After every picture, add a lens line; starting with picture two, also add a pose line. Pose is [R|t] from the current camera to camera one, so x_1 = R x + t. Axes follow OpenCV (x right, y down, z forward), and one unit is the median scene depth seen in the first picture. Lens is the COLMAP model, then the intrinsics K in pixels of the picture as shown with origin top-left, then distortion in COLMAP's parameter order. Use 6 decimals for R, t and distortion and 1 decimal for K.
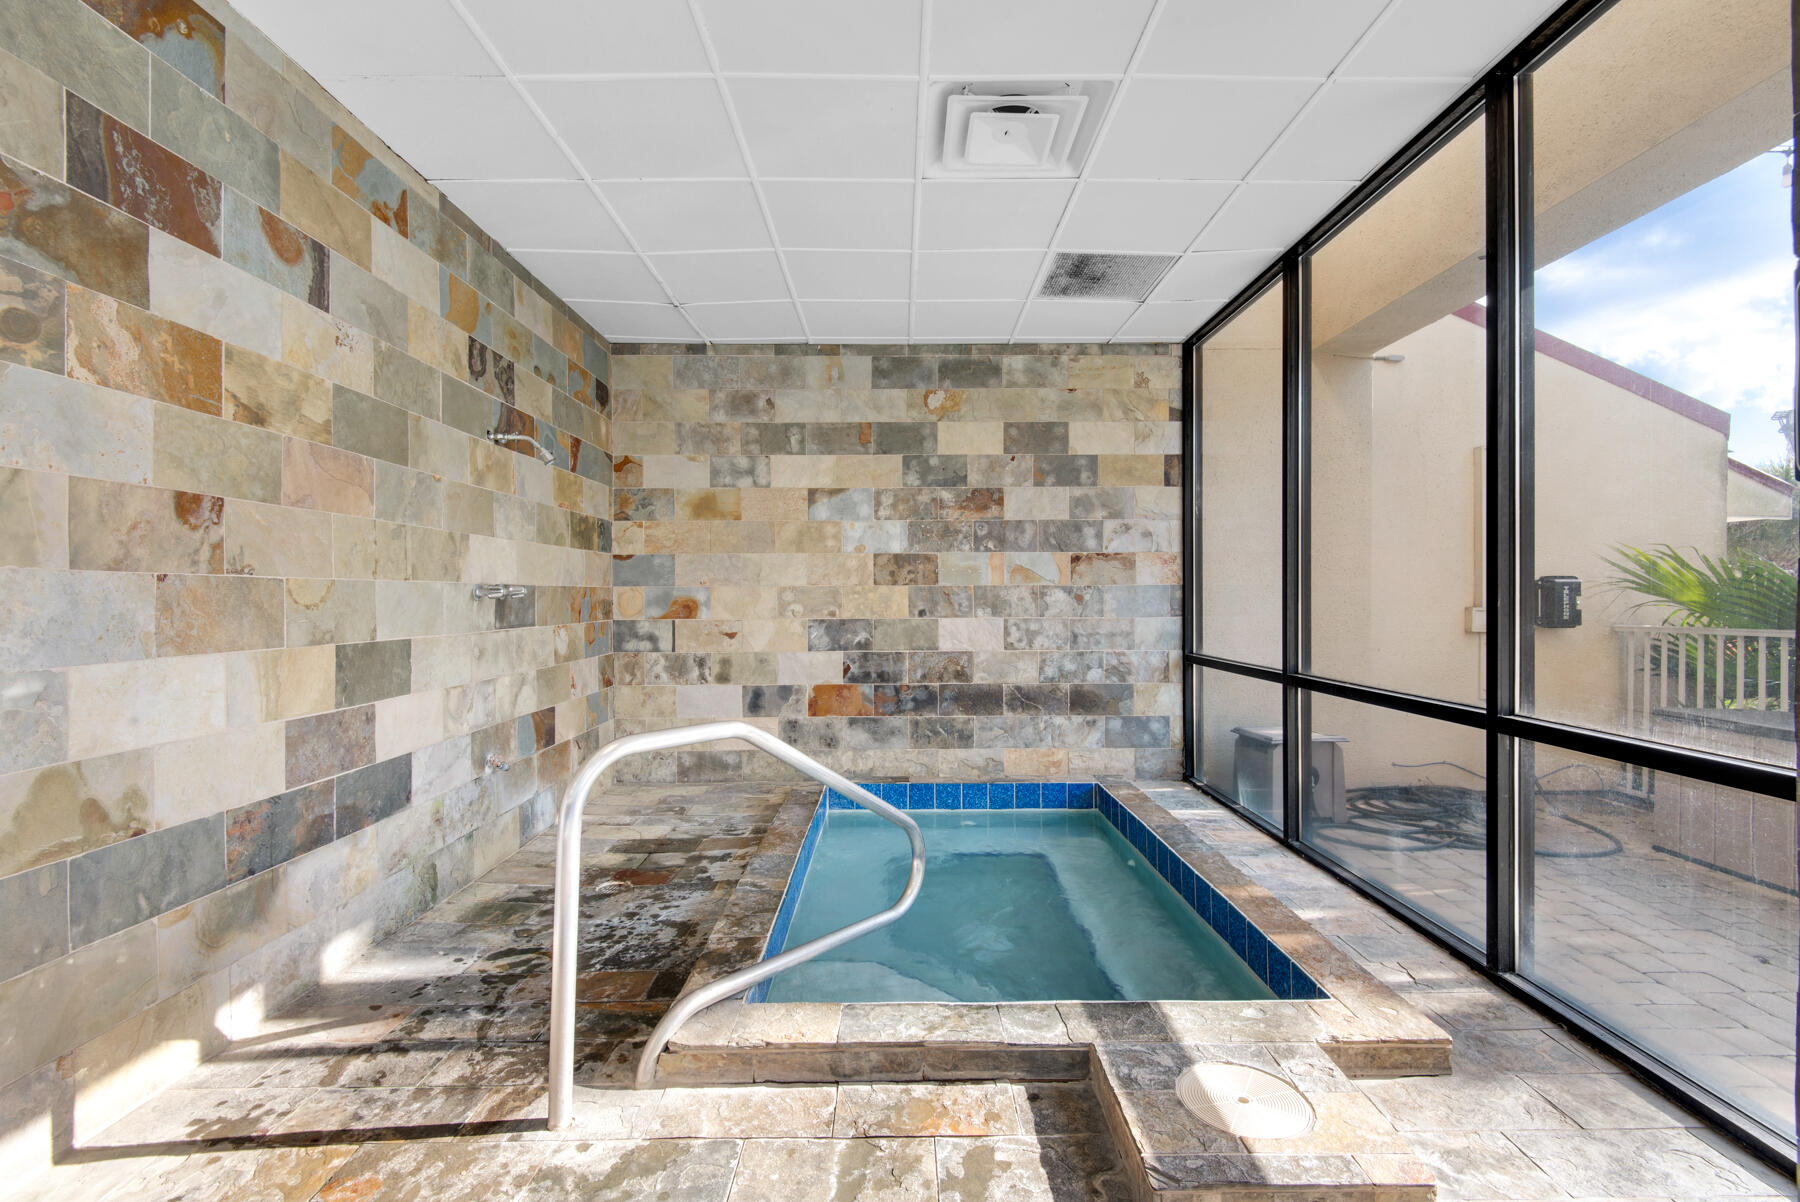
lens RADIAL K [[827.2, 0, 900.3], [0, 827.2, 609.9], [0, 0, 1]] dist [0.003945, -0.000159]
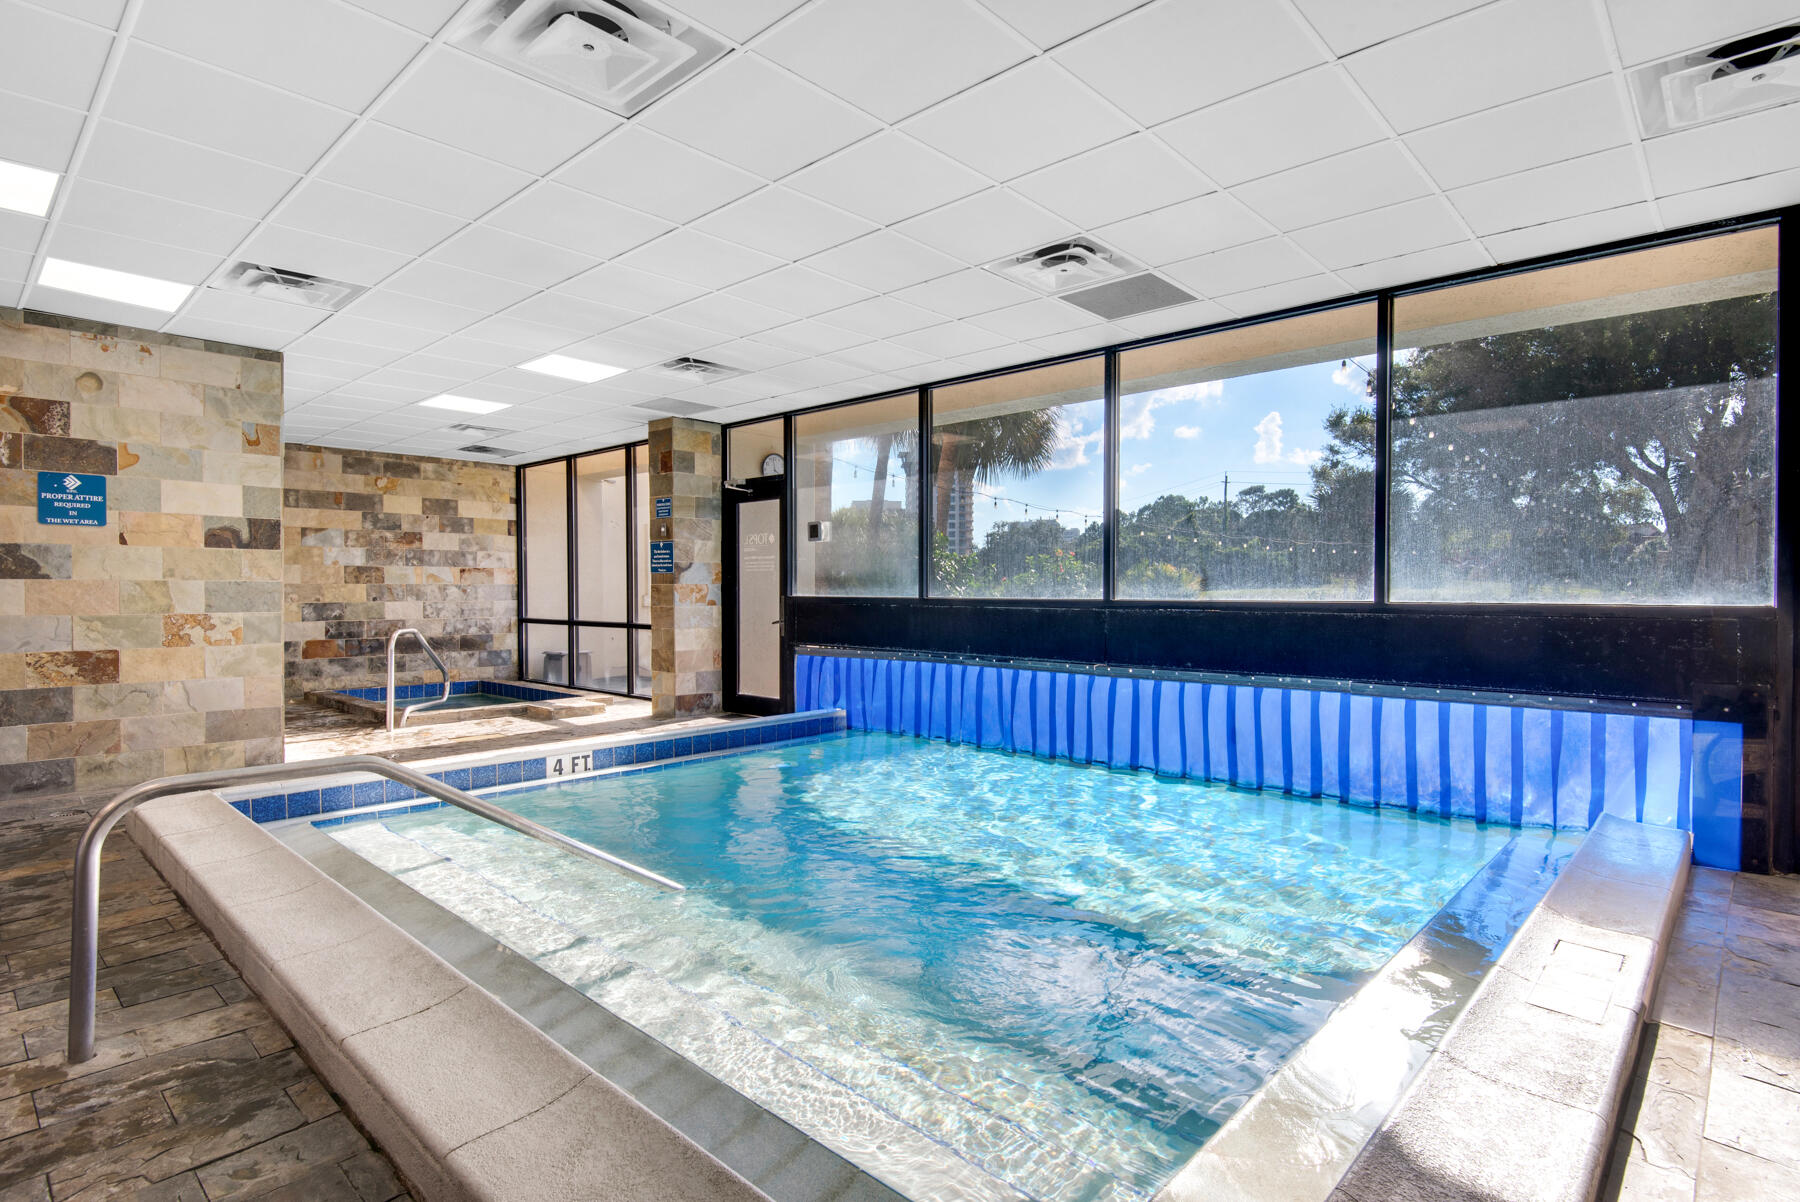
lens RADIAL K [[917.2, 0, 901.6], [0, 917.2, 602.1], [0, 0, 1]] dist [0.000676, -0.000006]
pose [[0.692437, -0.007563, 0.721438, -0.628411], [0.012736, 0.999917, -0.001741, 0.028816], [-0.721366, 0.010394, 0.692476, -1.235410]]
